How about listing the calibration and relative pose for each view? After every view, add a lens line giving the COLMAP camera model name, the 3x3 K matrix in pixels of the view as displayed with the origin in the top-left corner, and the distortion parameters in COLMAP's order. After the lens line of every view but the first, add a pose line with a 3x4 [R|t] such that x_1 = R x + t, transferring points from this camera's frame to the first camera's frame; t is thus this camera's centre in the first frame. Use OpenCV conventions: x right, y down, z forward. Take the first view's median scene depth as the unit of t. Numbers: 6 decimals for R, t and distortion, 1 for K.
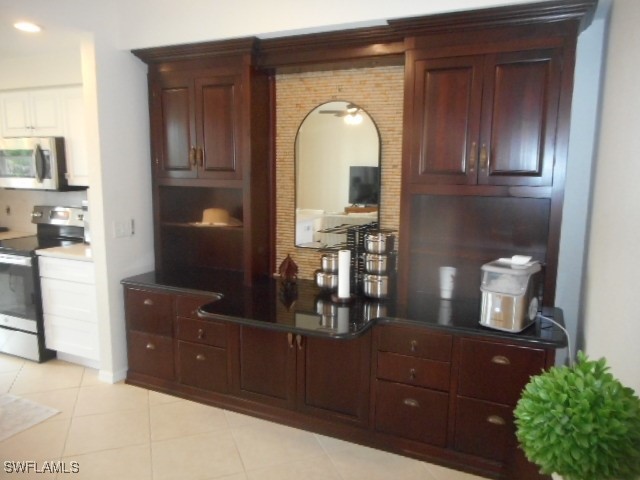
lens RADIAL K [[479.4, 0, 319.9], [0, 479.4, 234.7], [0, 0, 1]] dist [-0.004604, -0.002404]
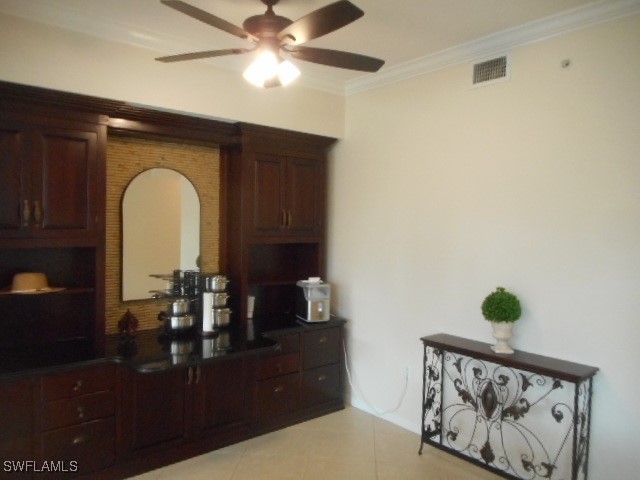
lens RADIAL K [[479.4, 0, 319.7], [0, 479.4, 244.6], [0, 0, 1]] dist [-0.004604, -0.002404]
pose [[0.422724, -0.042632, 0.905255, -0.853756], [0.119905, 0.992742, -0.009239, -0.038643], [-0.898291, 0.112450, 0.424768, 0.189370]]
